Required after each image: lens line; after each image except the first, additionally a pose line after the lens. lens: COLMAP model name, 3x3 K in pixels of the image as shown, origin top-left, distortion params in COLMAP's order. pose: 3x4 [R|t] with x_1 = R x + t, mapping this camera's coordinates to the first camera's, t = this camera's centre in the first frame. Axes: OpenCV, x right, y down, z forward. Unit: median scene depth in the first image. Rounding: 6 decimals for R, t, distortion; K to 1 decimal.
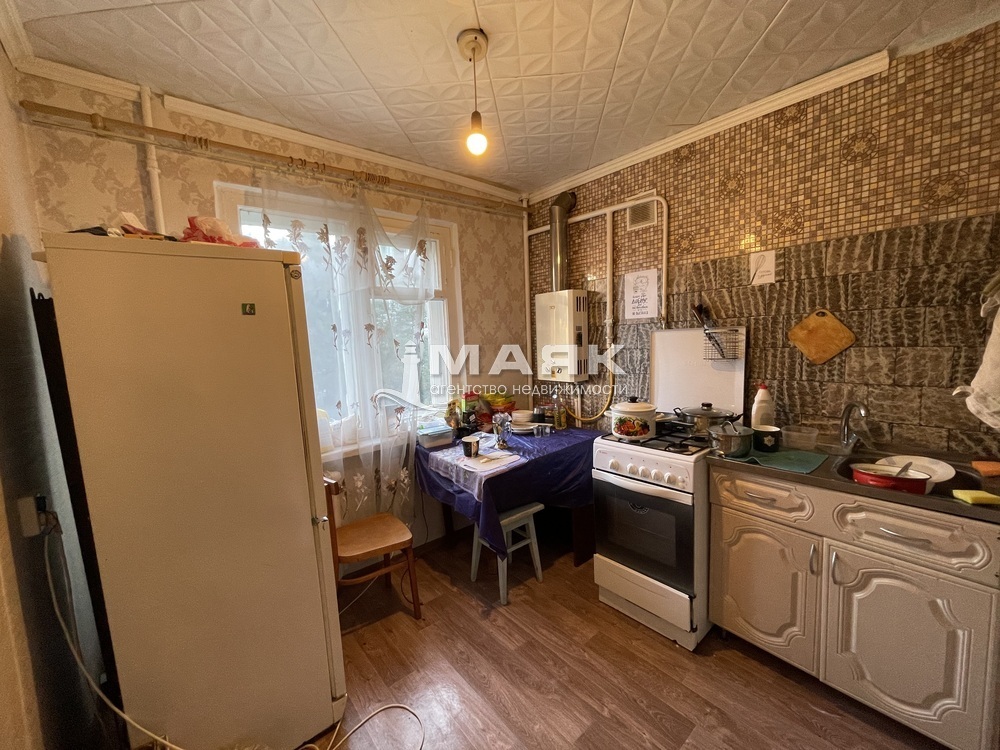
lens RADIAL K [[405.5, 0, 500.6], [0, 405.5, 374.3], [0, 0, 1]] dist [-0.000129, -0.001241]
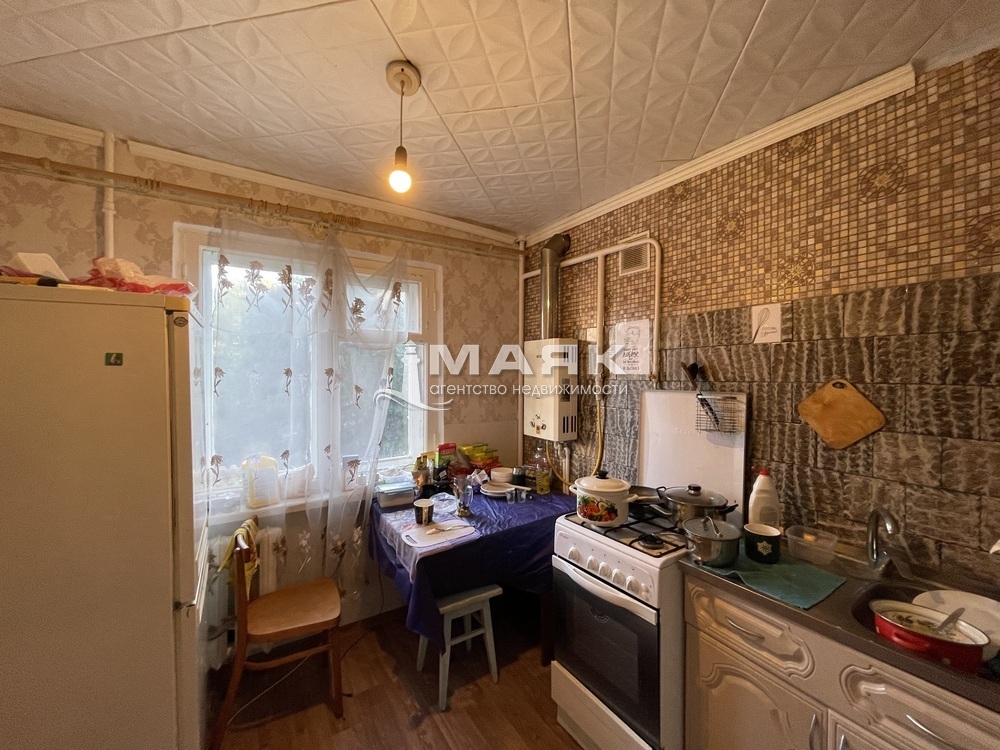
lens RADIAL K [[405.5, 0, 498.6], [0, 405.5, 374.3], [0, 0, 1]] dist [-0.000129, -0.001241]
pose [[0.992194, 0.043453, -0.116885, 0.216705], [-0.053645, 0.994892, -0.085513, -0.063749], [0.112572, 0.091116, 0.989457, 0.140759]]
